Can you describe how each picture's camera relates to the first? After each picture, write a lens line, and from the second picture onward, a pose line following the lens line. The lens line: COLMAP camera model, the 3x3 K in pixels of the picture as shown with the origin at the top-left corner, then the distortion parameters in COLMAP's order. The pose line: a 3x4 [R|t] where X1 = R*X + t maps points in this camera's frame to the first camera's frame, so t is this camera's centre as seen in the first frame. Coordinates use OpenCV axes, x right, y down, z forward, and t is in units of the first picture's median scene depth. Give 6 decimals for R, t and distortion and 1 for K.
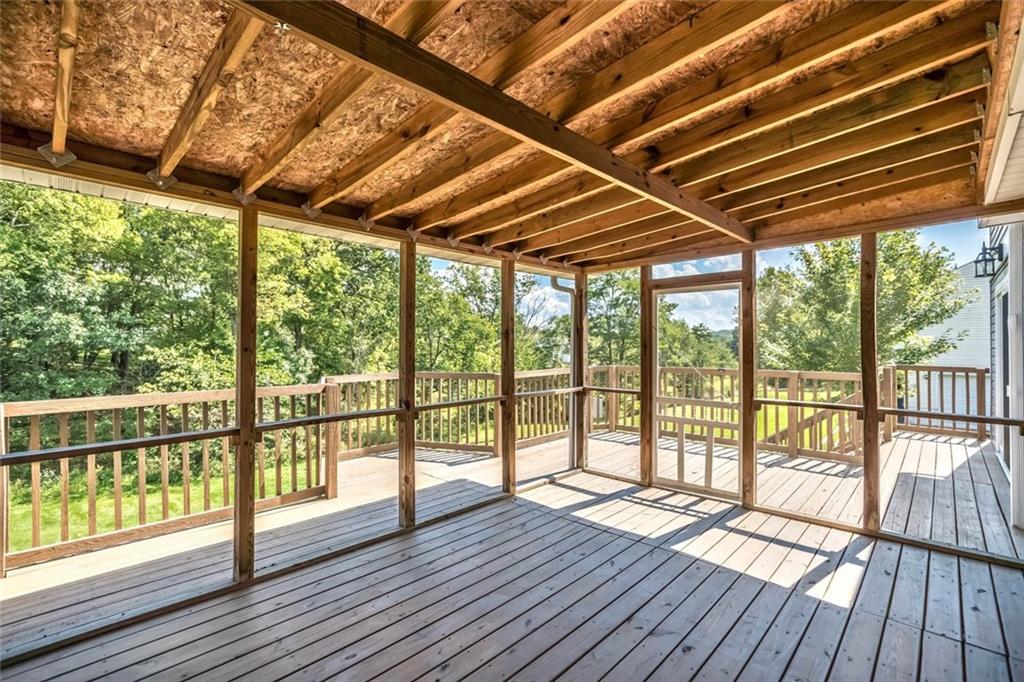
lens RADIAL K [[464.5, 0, 505.6], [0, 464.5, 340.6], [0, 0, 1]] dist [0.001178, 0.001930]
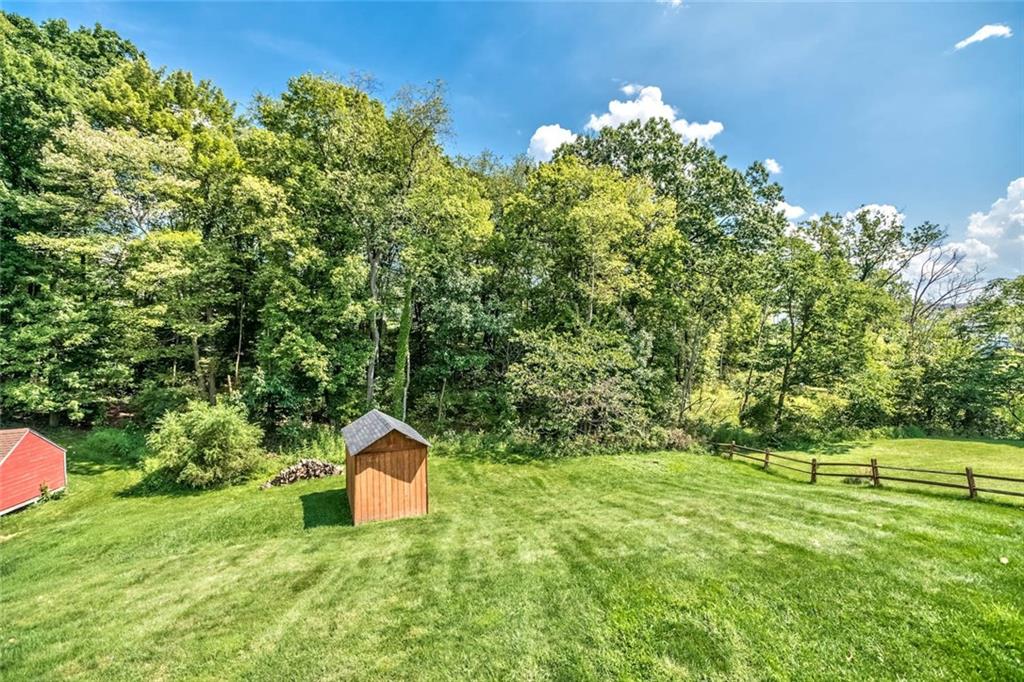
lens RADIAL K [[464.5, 0, 516.5], [0, 464.5, 340.9], [0, 0, 1]] dist [0.001178, 0.001930]
pose [[0.812950, 0.006698, -0.582295, -0.111242], [0.017081, 0.999229, 0.035341, 0.000658], [0.582083, -0.038676, 0.812209, 0.096026]]
